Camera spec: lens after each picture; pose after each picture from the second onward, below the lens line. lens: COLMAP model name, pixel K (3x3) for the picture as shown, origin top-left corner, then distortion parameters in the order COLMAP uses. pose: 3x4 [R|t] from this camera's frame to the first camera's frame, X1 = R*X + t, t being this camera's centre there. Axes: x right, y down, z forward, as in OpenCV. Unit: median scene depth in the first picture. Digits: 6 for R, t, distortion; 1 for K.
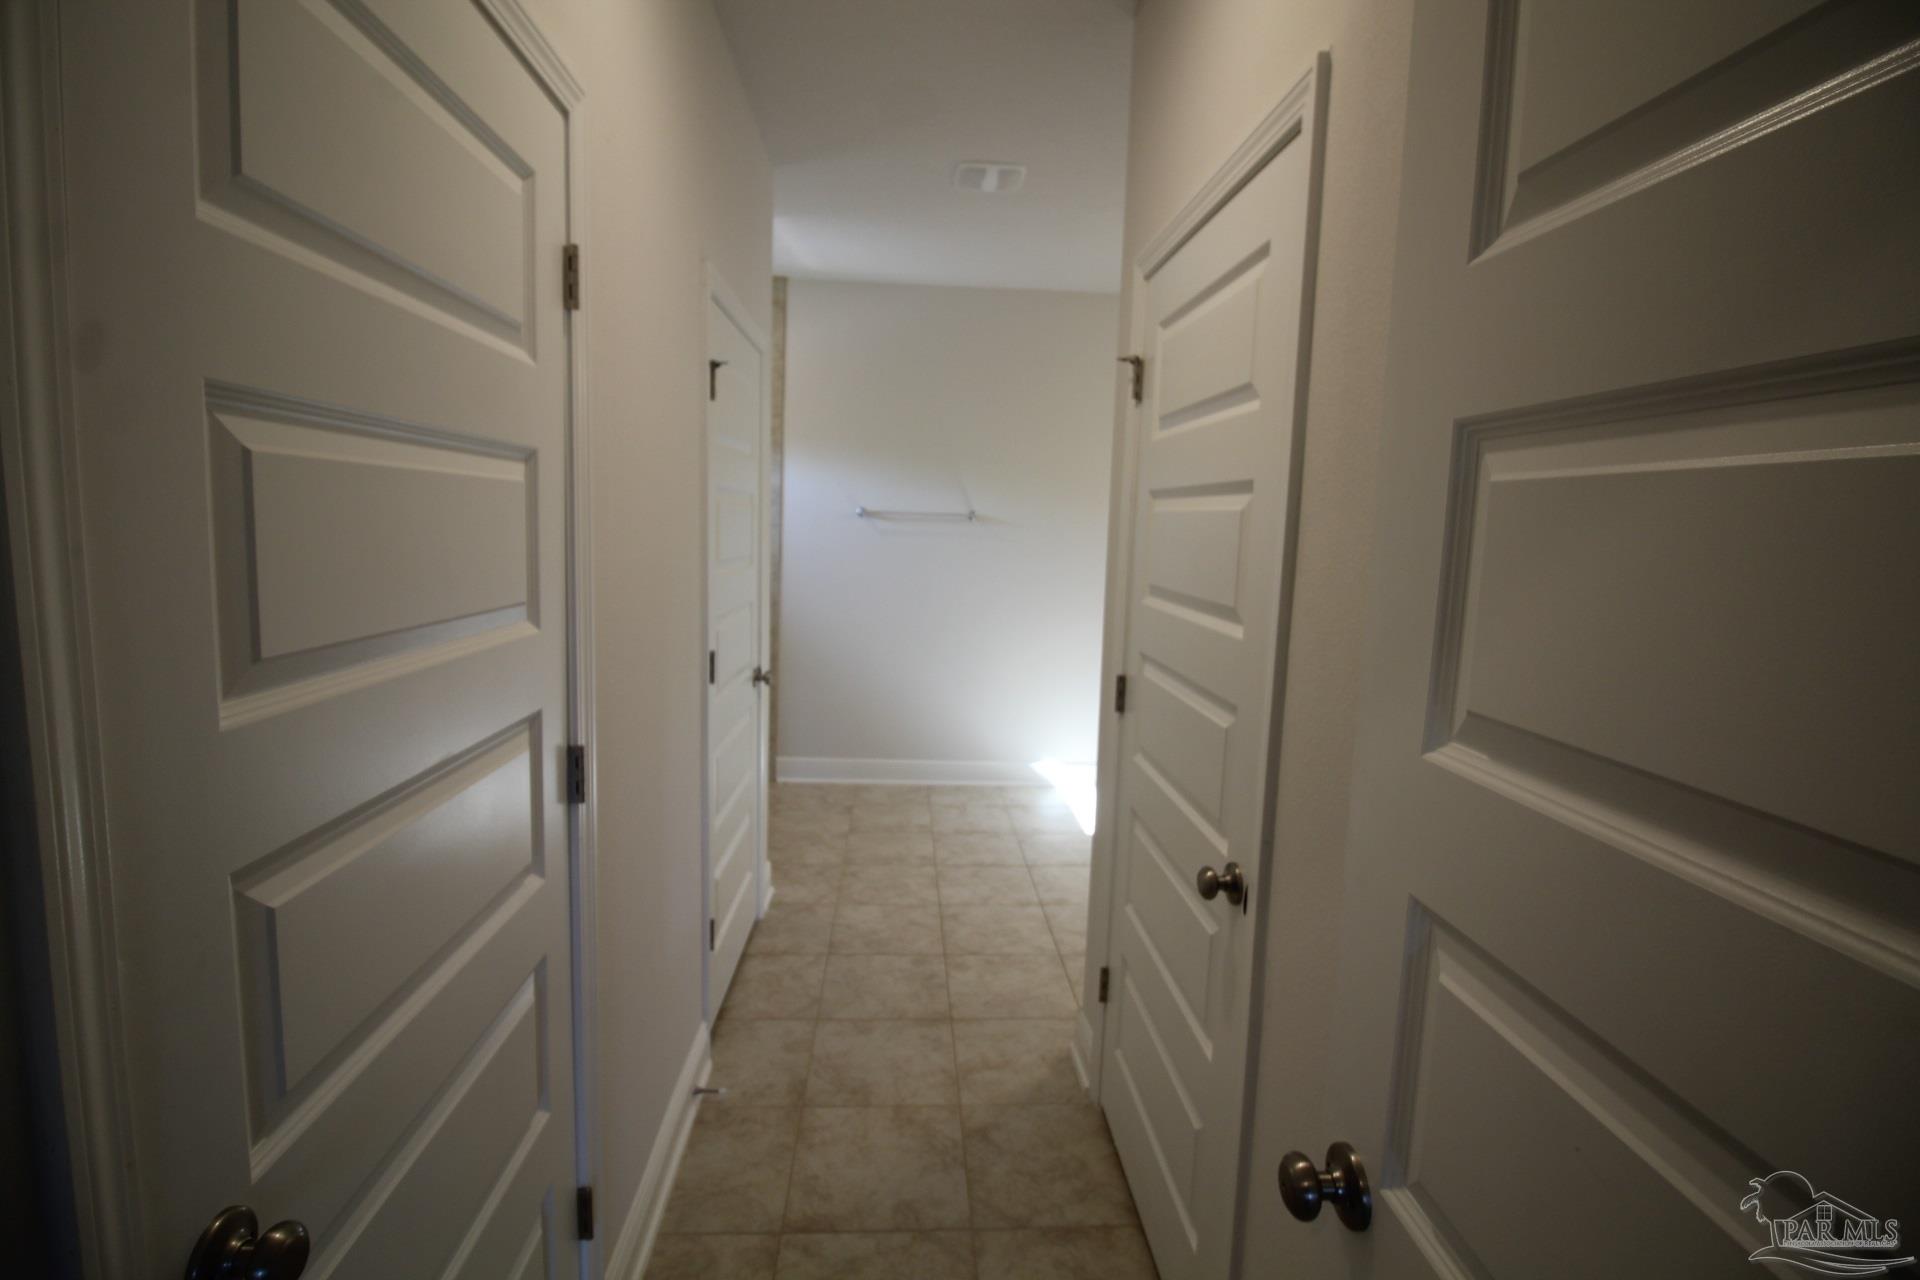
lens RADIAL K [[884.8, 0, 949.1], [0, 884.8, 622.8], [0, 0, 1]] dist [0.000307, -0.013859]
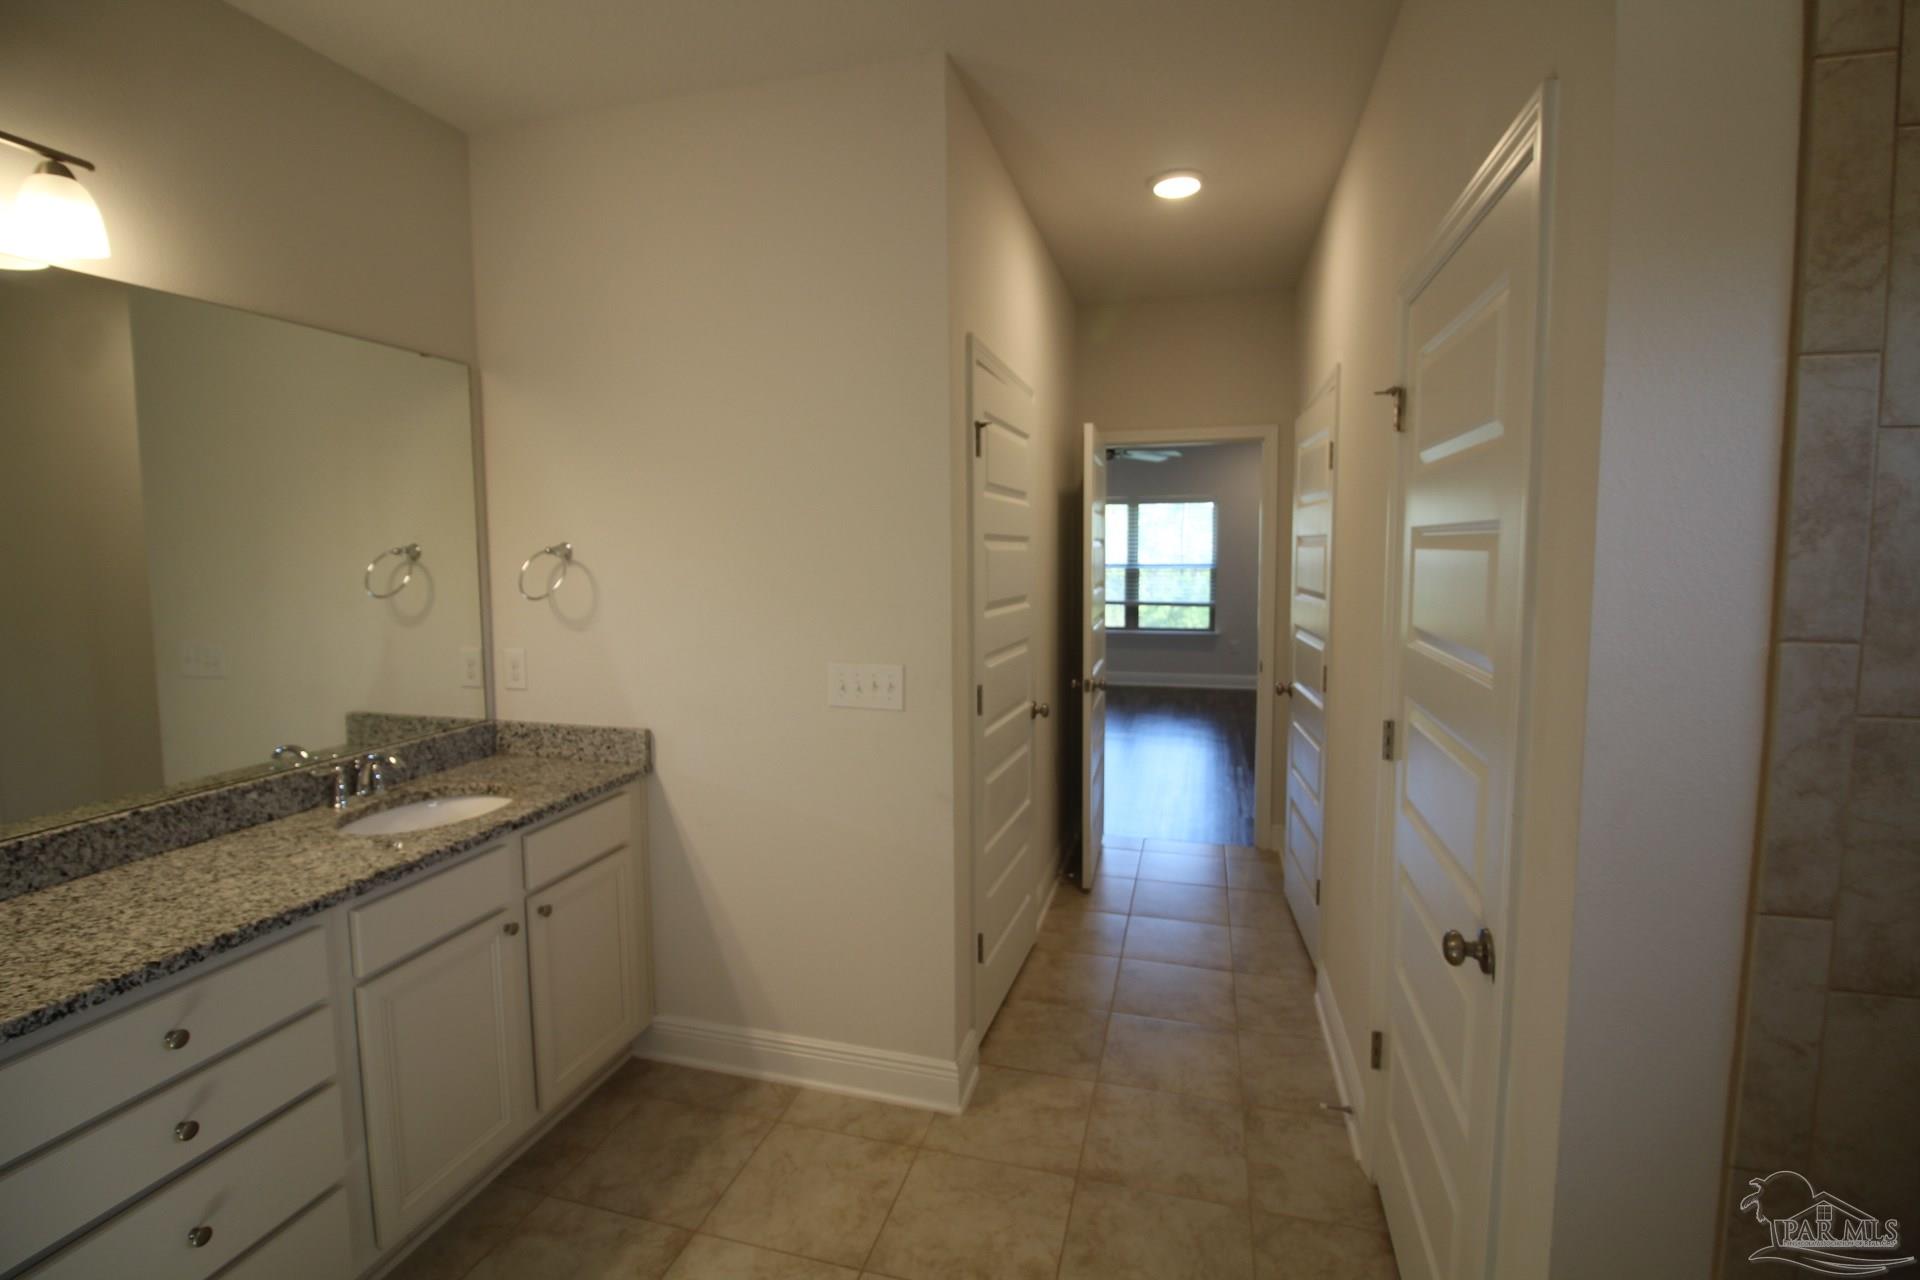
lens RADIAL K [[884.8, 0, 949.1], [0, 884.8, 622.8], [0, 0, 1]] dist [0.000307, -0.013859]
pose [[-0.944925, -0.050253, 0.323405, -0.076130], [0.016020, 0.979856, 0.199064, -0.130597], [-0.326894, 0.193281, -0.925085, 1.048360]]
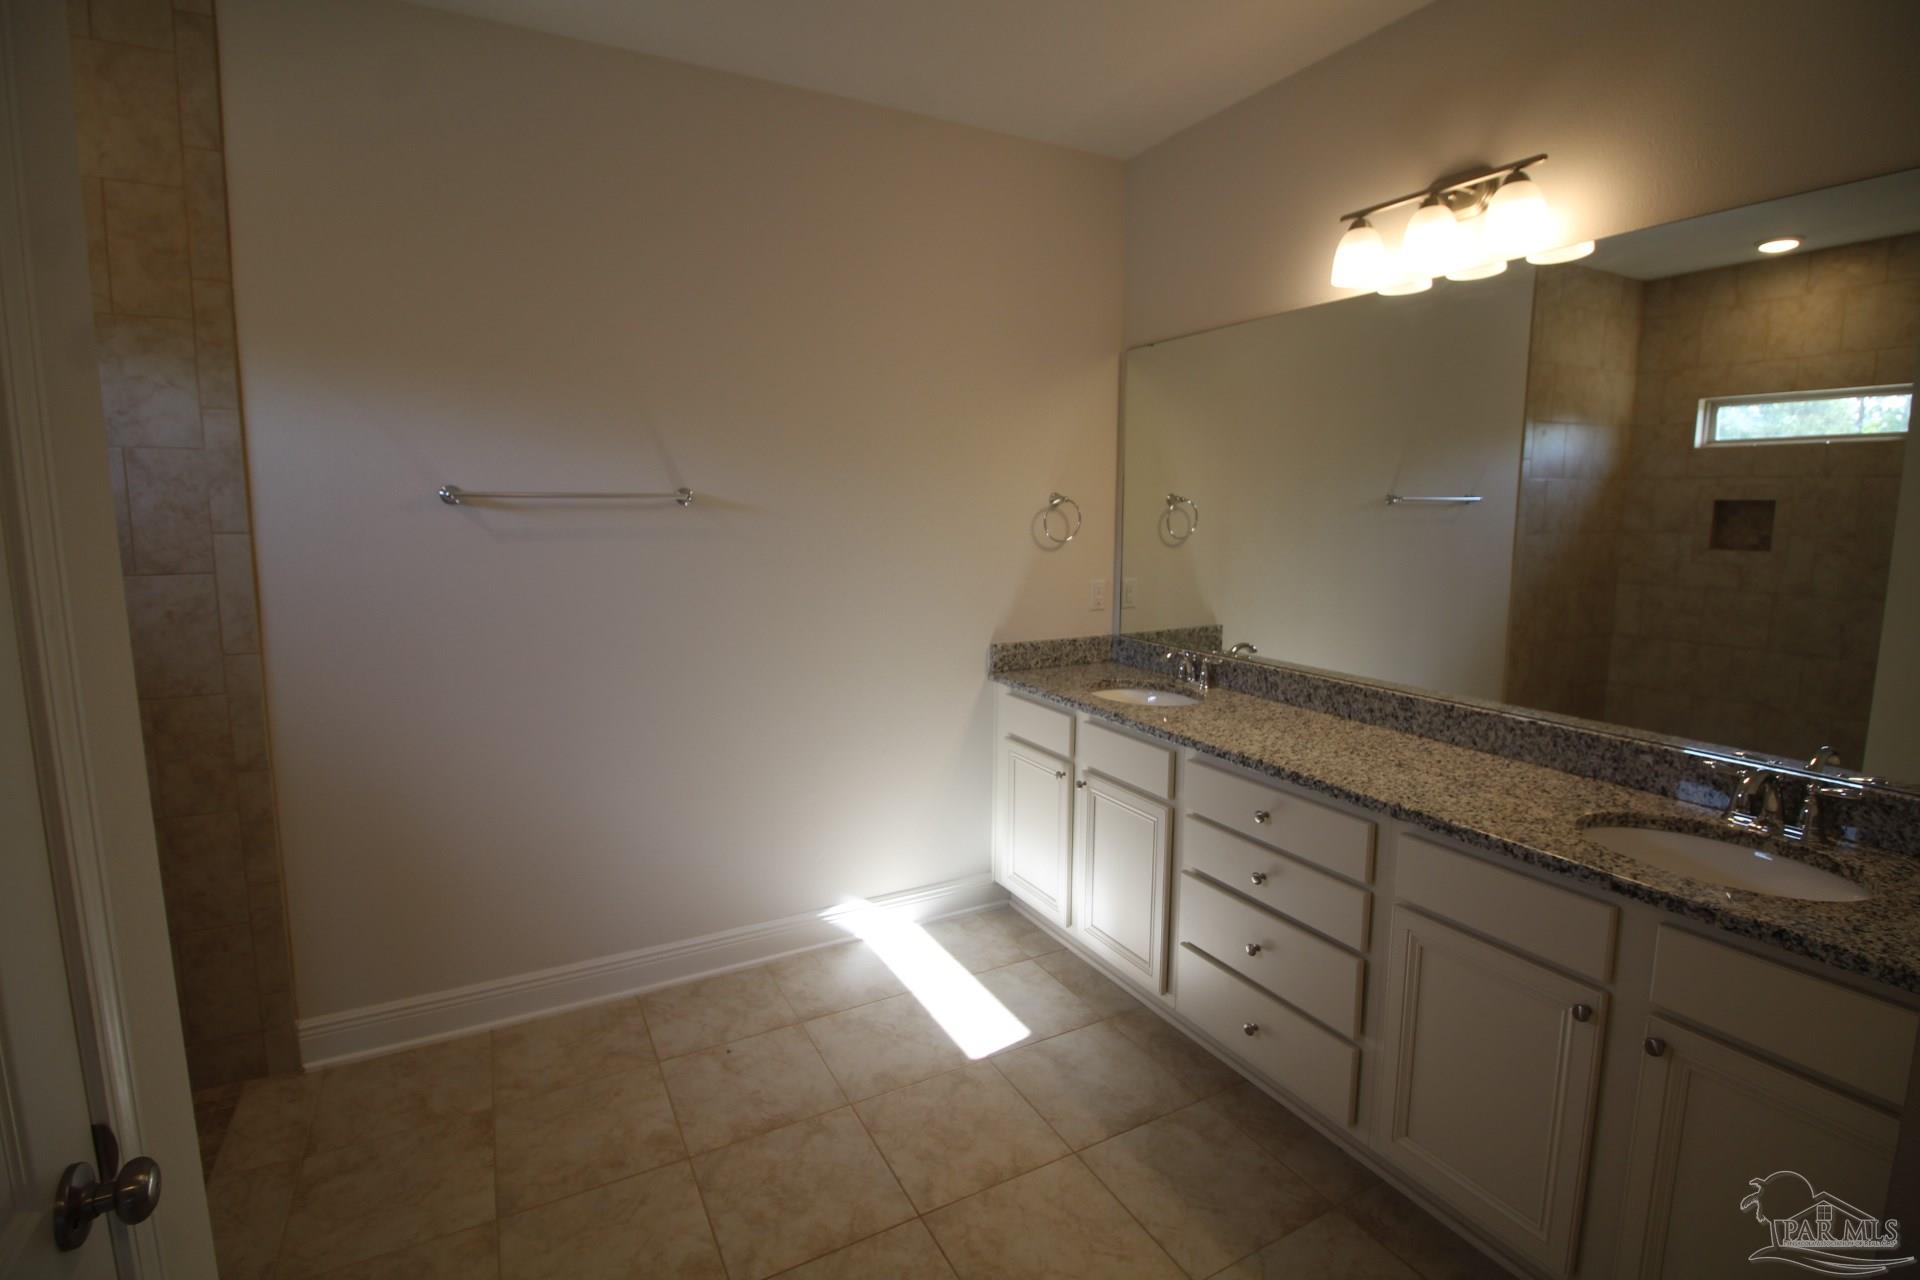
lens RADIAL K [[884.8, 0, 949.1], [0, 884.8, 622.8], [0, 0, 1]] dist [0.000307, -0.013859]
pose [[0.907693, -0.084257, 0.411090, -0.064691], [0.072662, 0.996395, 0.043782, -0.065901], [-0.413297, -0.009870, 0.910543, 0.516837]]
